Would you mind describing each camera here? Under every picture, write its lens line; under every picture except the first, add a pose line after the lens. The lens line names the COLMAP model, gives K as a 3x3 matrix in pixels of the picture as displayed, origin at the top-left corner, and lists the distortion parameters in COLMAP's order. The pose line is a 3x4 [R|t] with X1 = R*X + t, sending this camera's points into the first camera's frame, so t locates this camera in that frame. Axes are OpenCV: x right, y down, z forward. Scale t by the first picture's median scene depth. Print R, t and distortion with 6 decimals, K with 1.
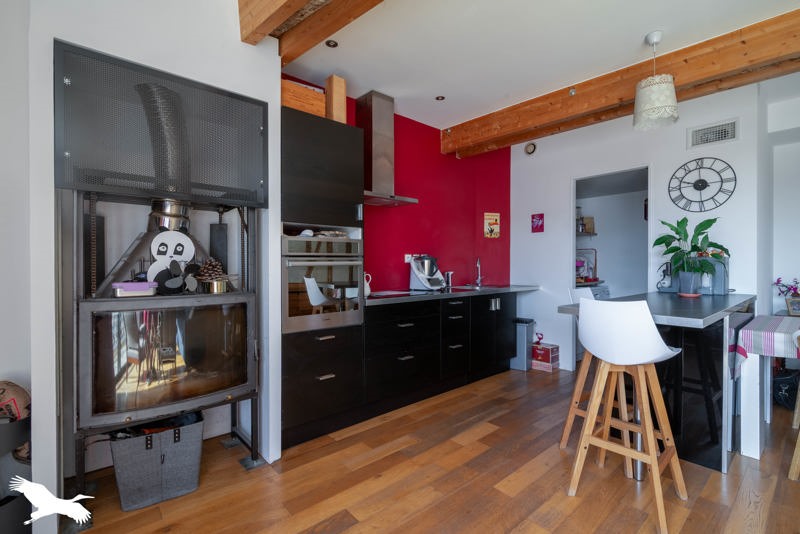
lens RADIAL K [[368.4, 0, 401.0], [0, 368.4, 263.5], [0, 0, 1]] dist [-0.000829, -0.000358]
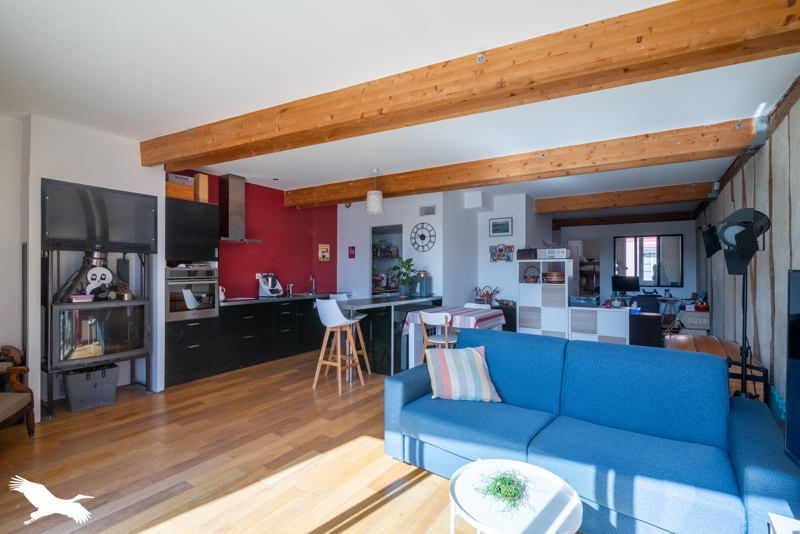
lens RADIAL K [[368.4, 0, 407.3], [0, 368.4, 267.9], [0, 0, 1]] dist [-0.000829, -0.000358]
pose [[0.963120, 0.003293, 0.269053, 0.303947], [-0.001930, 0.999984, -0.005331, -0.061533], [-0.269066, 0.004615, 0.963111, -0.968287]]
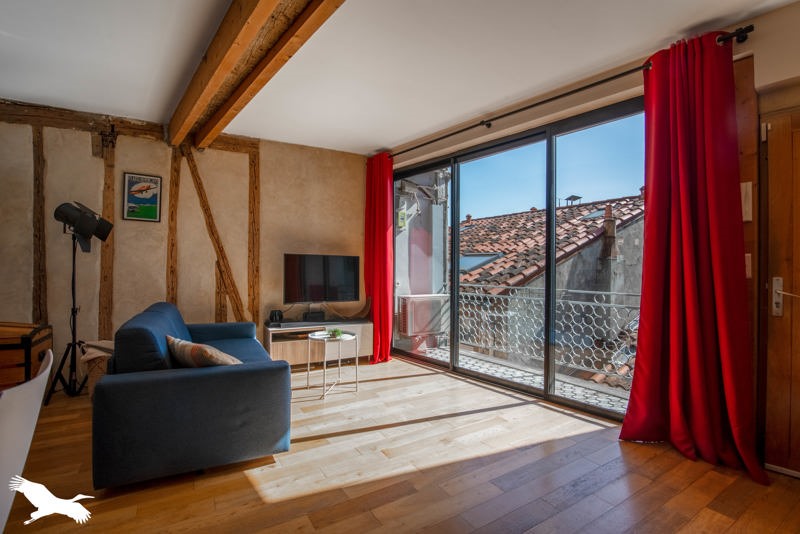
lens RADIAL K [[368.4, 0, 396.5], [0, 368.4, 269.7], [0, 0, 1]] dist [-0.000829, -0.000358]
pose [[-0.986354, -0.006168, 0.164521, 0.111743], [-0.005268, 0.999969, 0.005905, 0.000123], [-0.164552, 0.004957, -0.986356, 0.908396]]
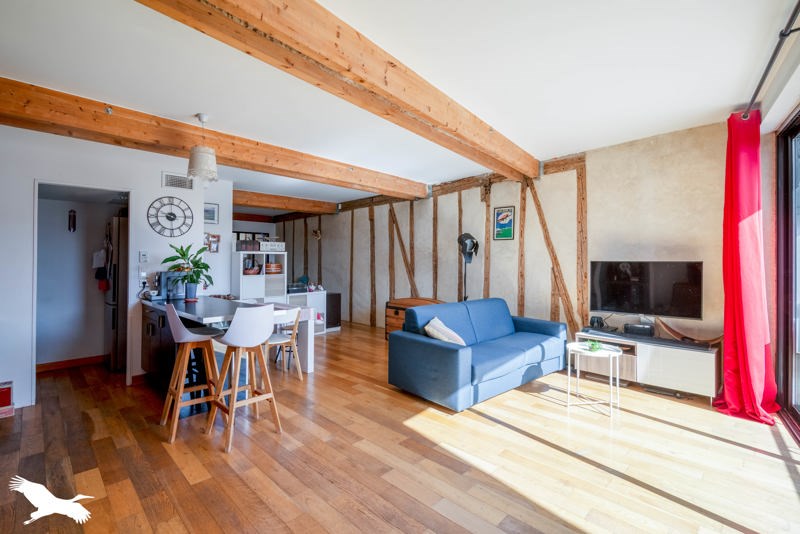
lens RADIAL K [[368.4, 0, 398.3], [0, 368.4, 261.6], [0, 0, 1]] dist [-0.000829, -0.000358]
pose [[-0.071371, -0.000846, 0.997449, -0.729700], [0.003149, 0.999994, 0.001073, -0.063476], [-0.997445, 0.003217, -0.071368, 0.348879]]
